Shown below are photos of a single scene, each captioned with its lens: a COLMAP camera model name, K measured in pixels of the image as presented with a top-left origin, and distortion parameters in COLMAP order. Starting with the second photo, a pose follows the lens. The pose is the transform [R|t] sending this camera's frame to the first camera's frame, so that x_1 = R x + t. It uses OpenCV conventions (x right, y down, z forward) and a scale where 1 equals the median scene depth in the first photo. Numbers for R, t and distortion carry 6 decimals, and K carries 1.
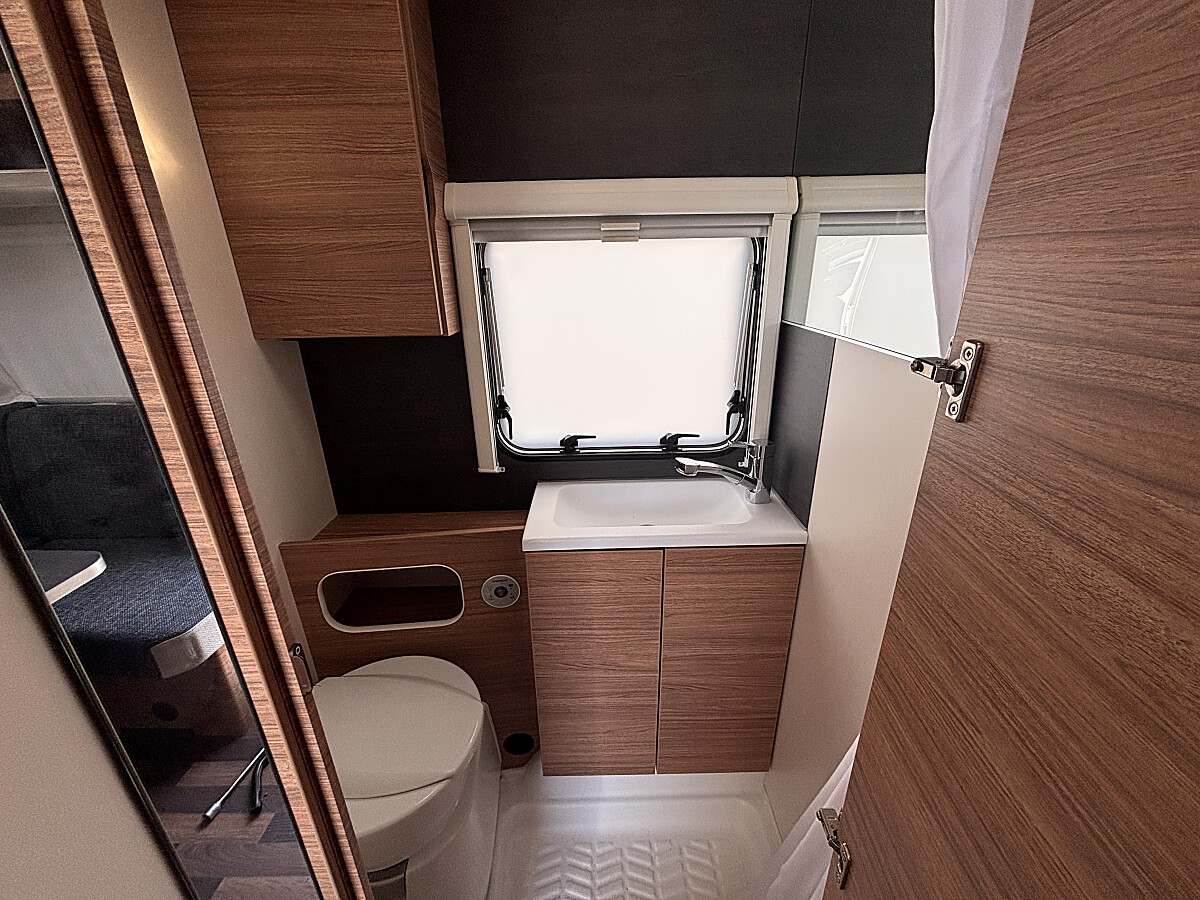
lens RADIAL K [[485.3, 0, 600.7], [0, 485.3, 450.6], [0, 0, 1]] dist [-0.003675, 0.000076]
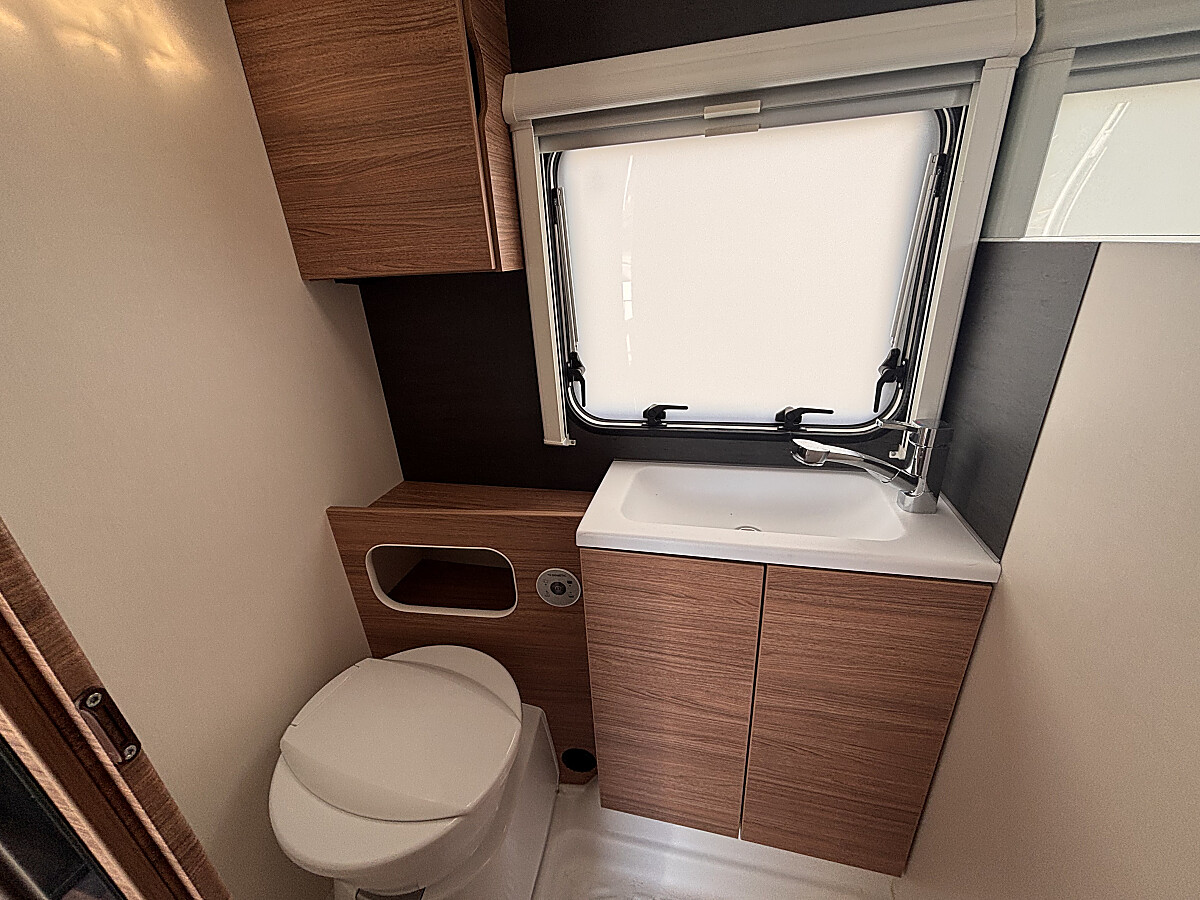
lens RADIAL K [[485.3, 0, 598.8], [0, 485.3, 450.2], [0, 0, 1]] dist [-0.003675, 0.000076]
pose [[0.966909, 0.063200, -0.247168, 0.054325], [-0.053040, 0.997459, 0.047558, 0.012035], [0.249546, -0.032874, 0.967805, 0.231268]]
